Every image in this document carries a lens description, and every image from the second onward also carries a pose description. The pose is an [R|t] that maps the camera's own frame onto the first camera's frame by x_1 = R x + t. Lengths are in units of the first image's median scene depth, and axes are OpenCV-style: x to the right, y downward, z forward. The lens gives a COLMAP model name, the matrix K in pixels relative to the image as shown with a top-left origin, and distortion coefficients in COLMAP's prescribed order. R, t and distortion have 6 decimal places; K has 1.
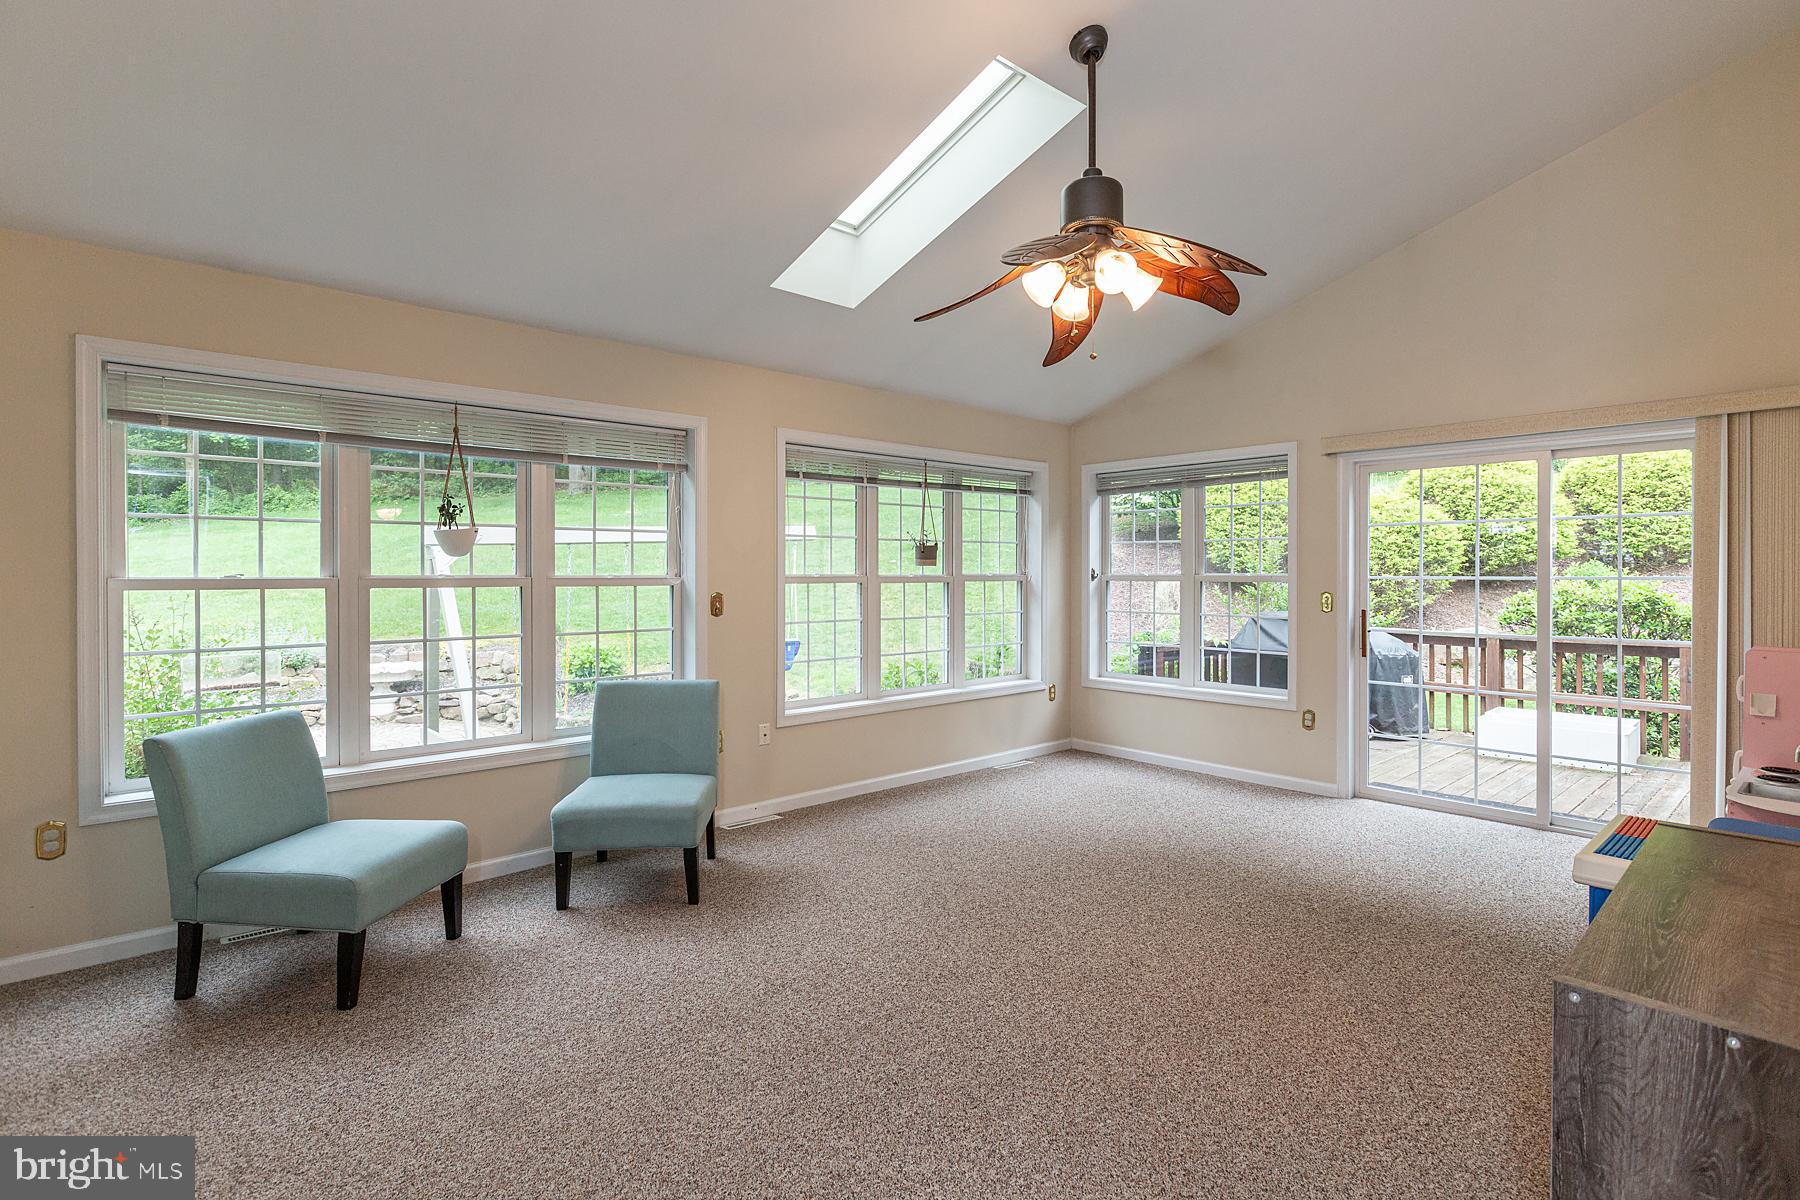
lens RADIAL K [[866.9, 0, 905.2], [0, 866.9, 577.3], [0, 0, 1]] dist [0.002141, -0.001111]
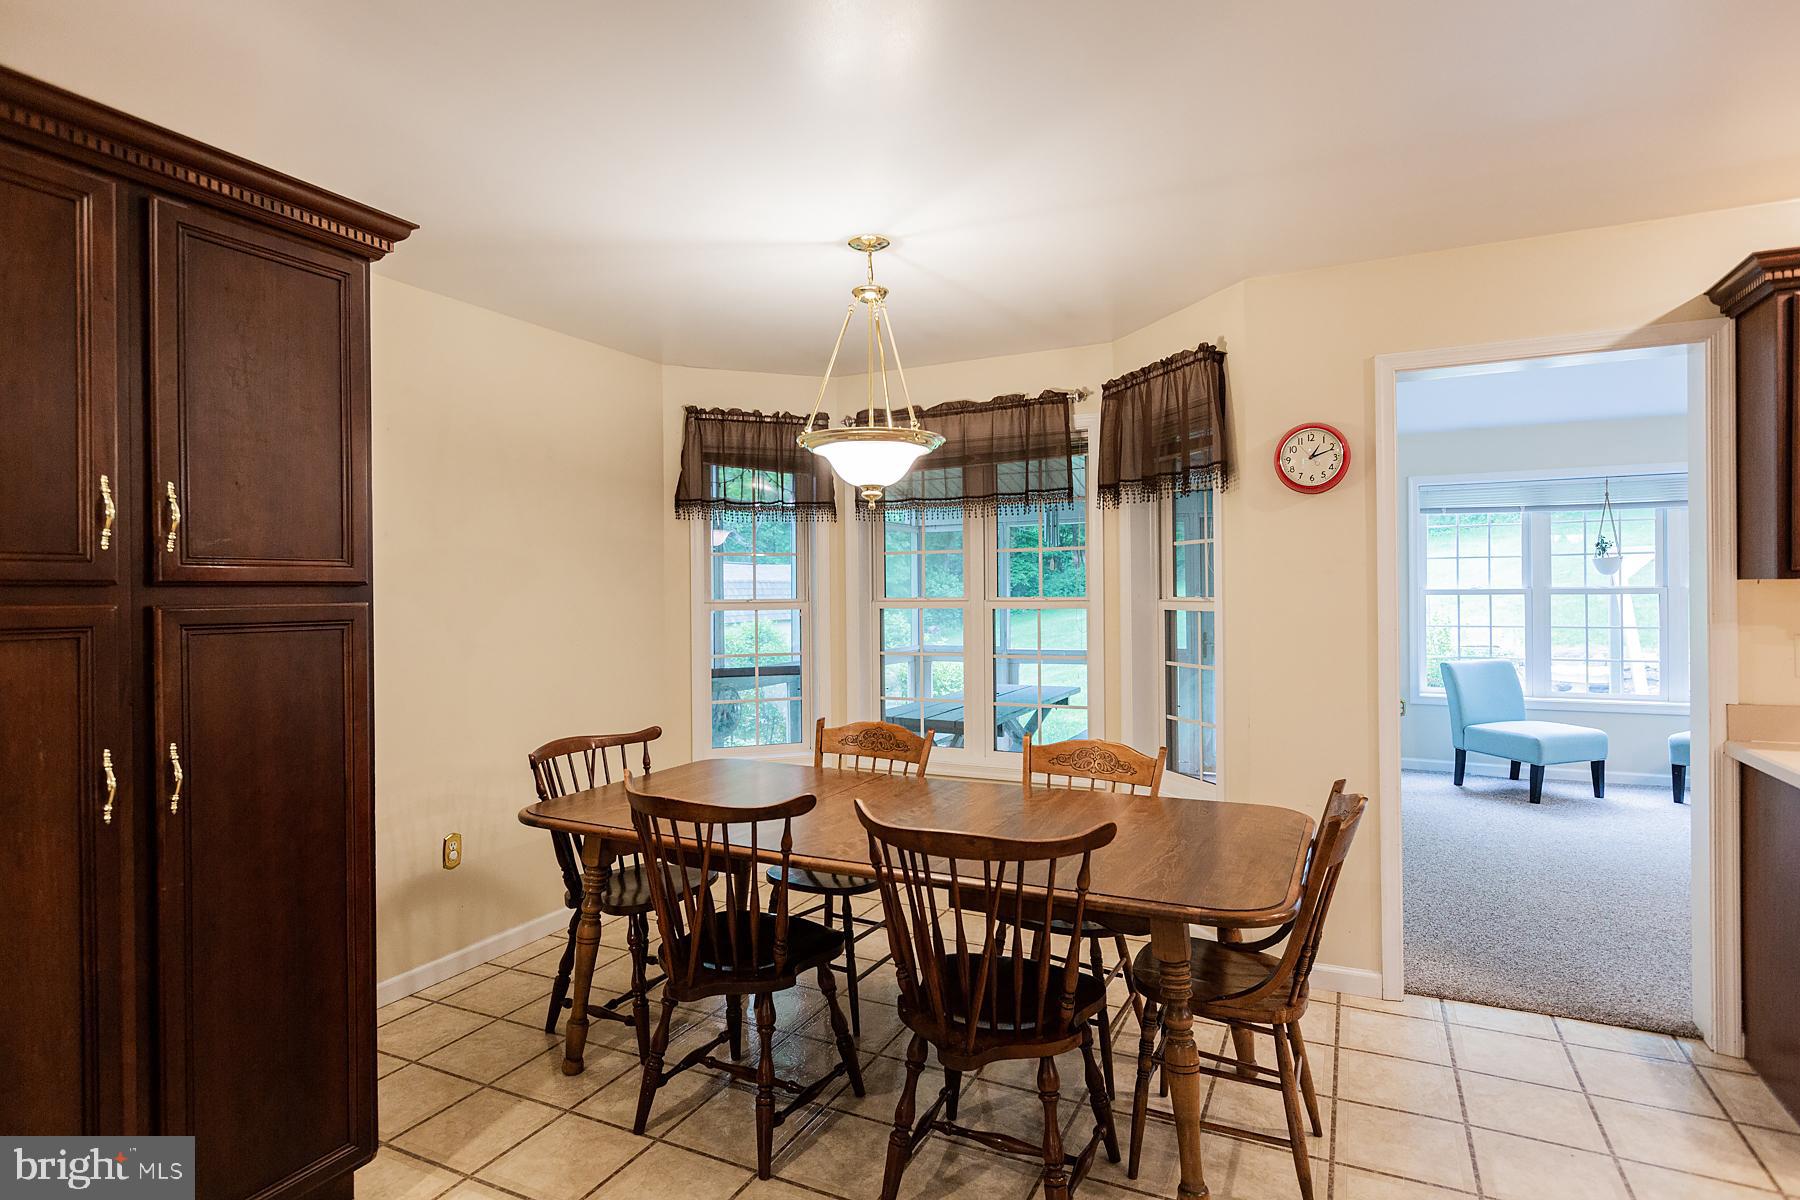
lens RADIAL K [[933.2, 0, 905.4], [0, 933.2, 591.9], [0, 0, 1]] dist [0.006136, -0.002258]
pose [[0.380909, -0.002183, -0.924610, 0.397293], [0.002745, 0.999995, -0.001230, 0.004012], [0.924608, -0.002070, 0.380914, -0.577792]]
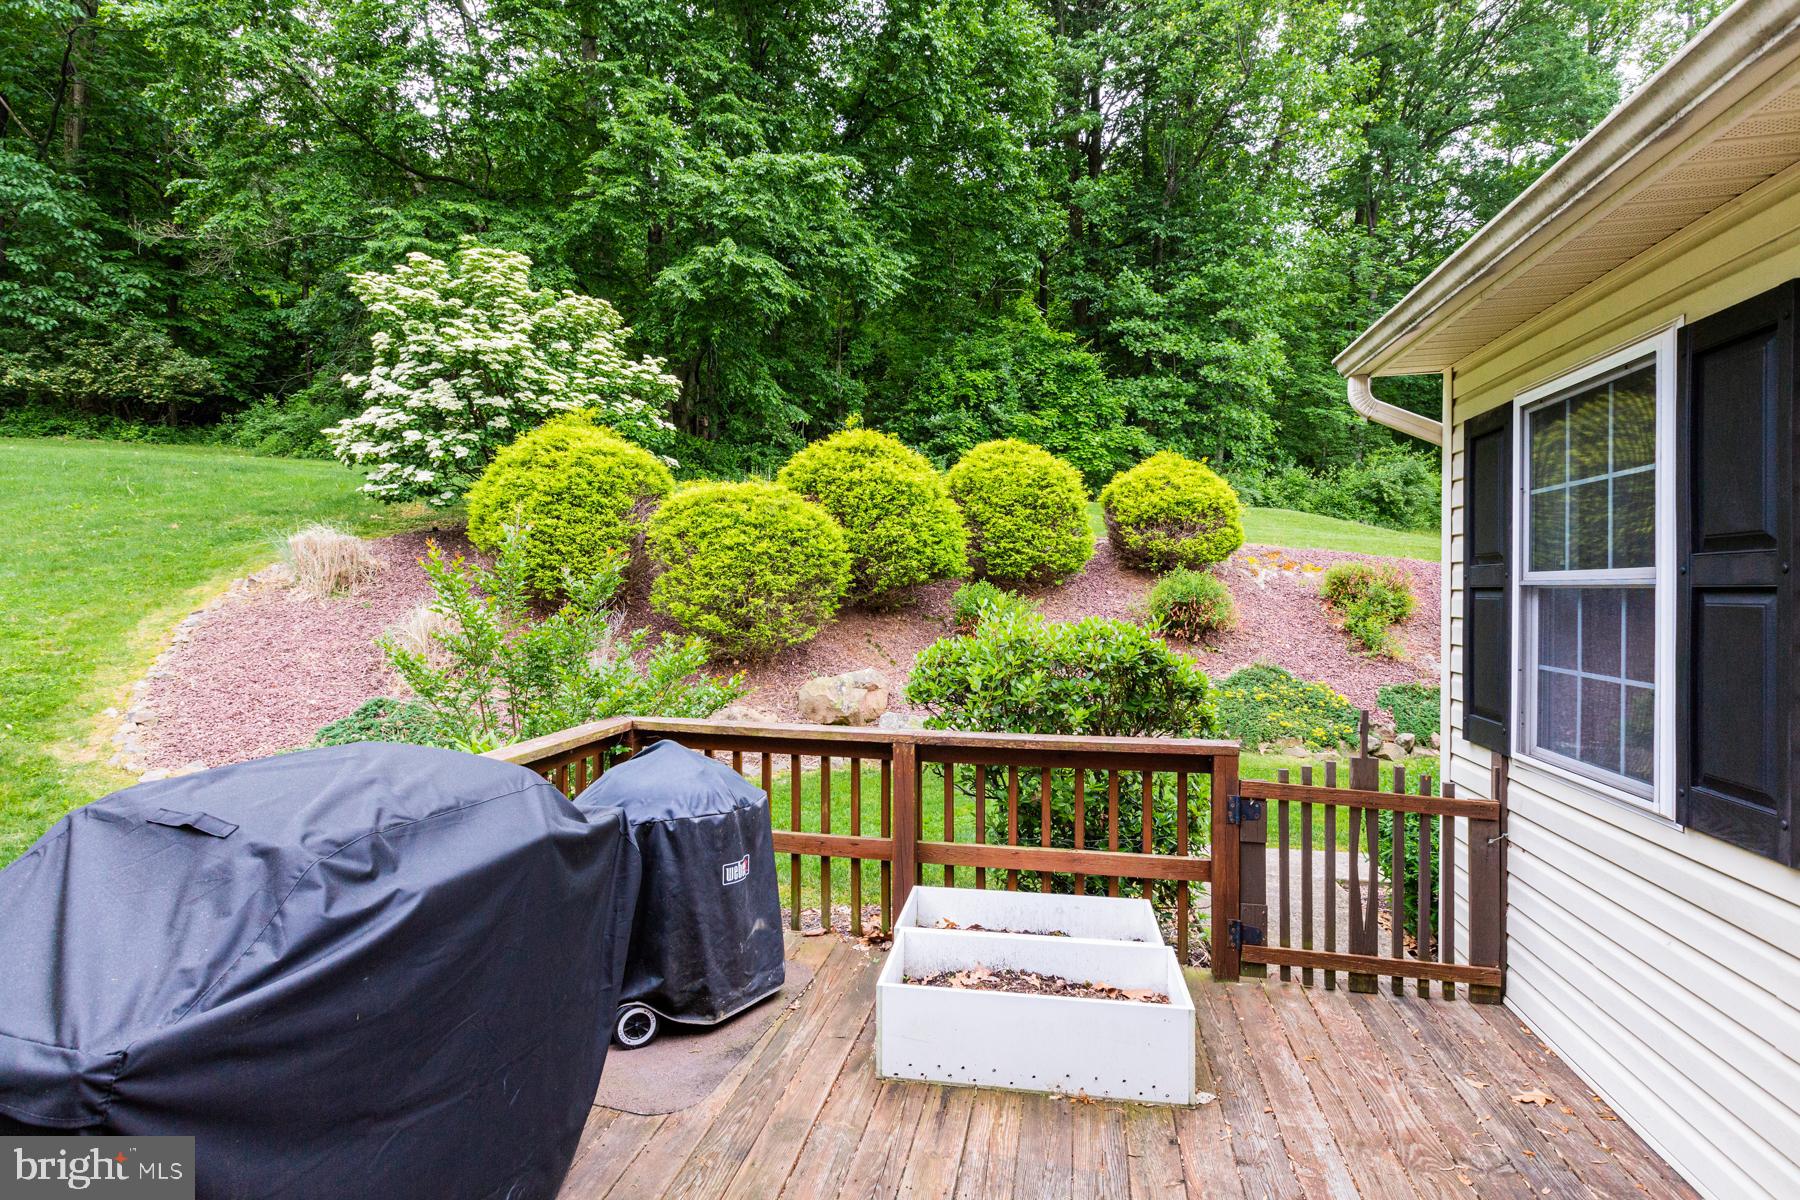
lens RADIAL K [[866.9, 0, 906.1], [0, 866.9, 590.4], [0, 0, 1]] dist [0.002141, -0.001111]
pose [[0.803546, 0.003063, 0.595235, 0.573607], [-0.000620, 0.999991, -0.004309, -0.016251], [-0.595242, 0.003093, 0.803540, 0.896125]]
